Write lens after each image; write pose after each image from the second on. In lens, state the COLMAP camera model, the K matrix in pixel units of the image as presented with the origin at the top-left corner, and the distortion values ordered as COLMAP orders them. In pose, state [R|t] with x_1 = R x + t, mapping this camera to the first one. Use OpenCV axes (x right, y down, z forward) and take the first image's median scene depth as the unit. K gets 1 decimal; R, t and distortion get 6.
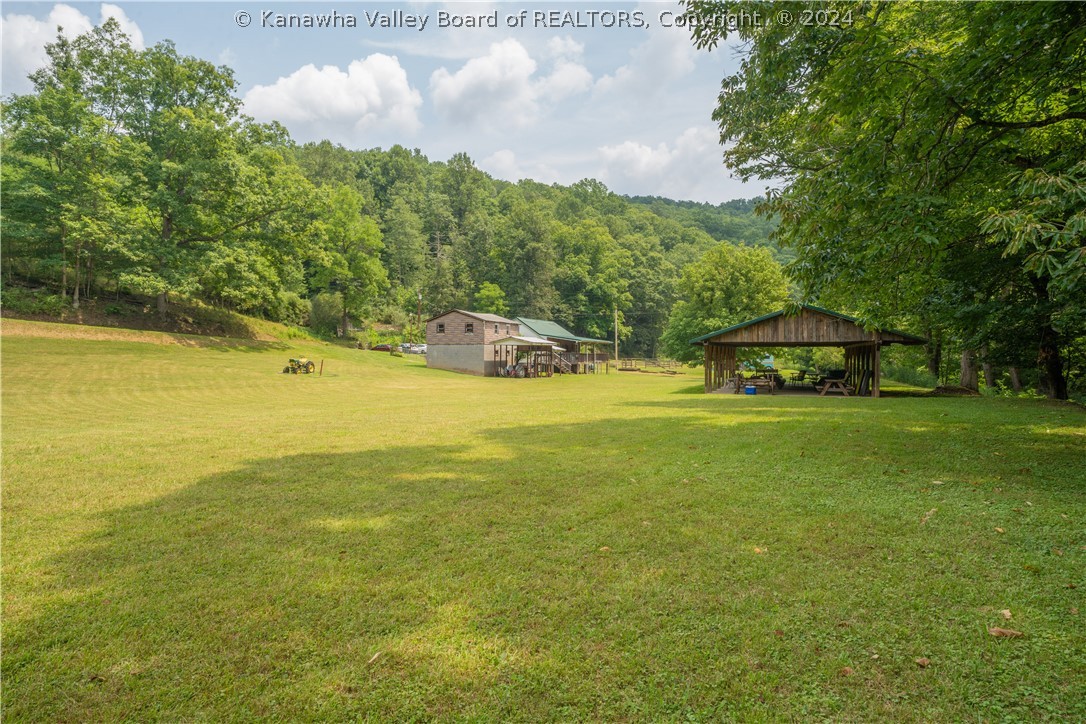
lens RADIAL K [[754.5, 0, 544.0], [0, 754.5, 361.4], [0, 0, 1]] dist [0.007606, 0.000426]
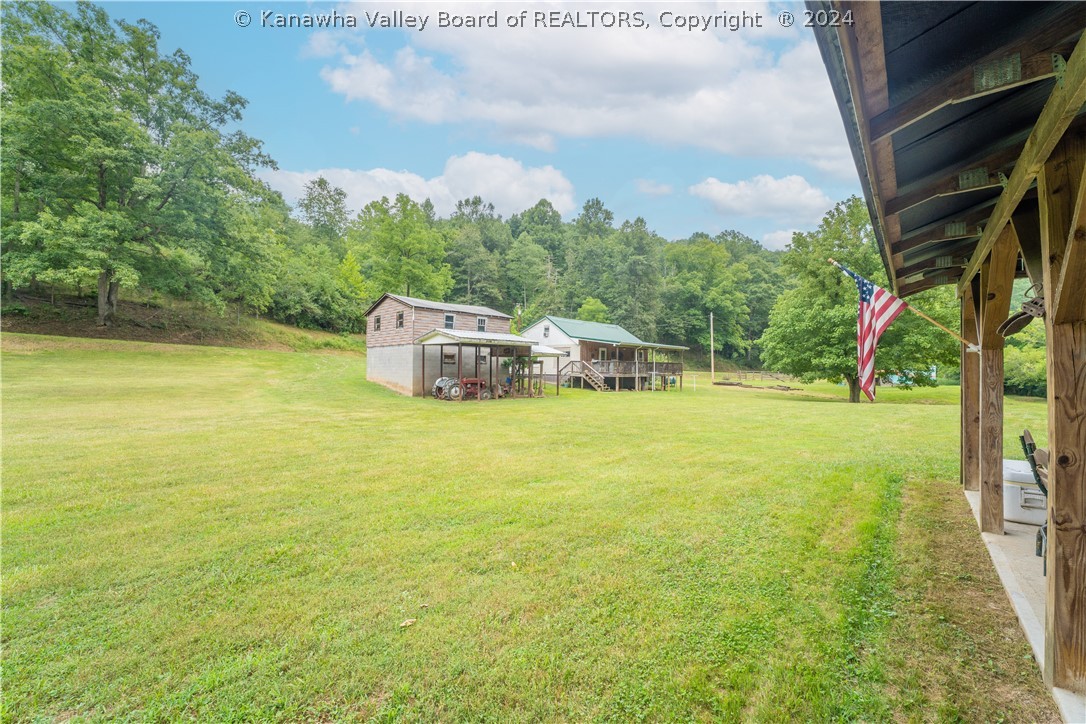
lens RADIAL K [[452.3, 0, 538.8], [0, 452.3, 362.8], [0, 0, 1]] dist [-0.002832, -0.000123]
pose [[0.929451, -0.004934, -0.368913, 0.089286], [-0.004062, 0.999713, -0.023606, 0.000724], [0.368924, 0.023440, 0.929164, 0.390832]]
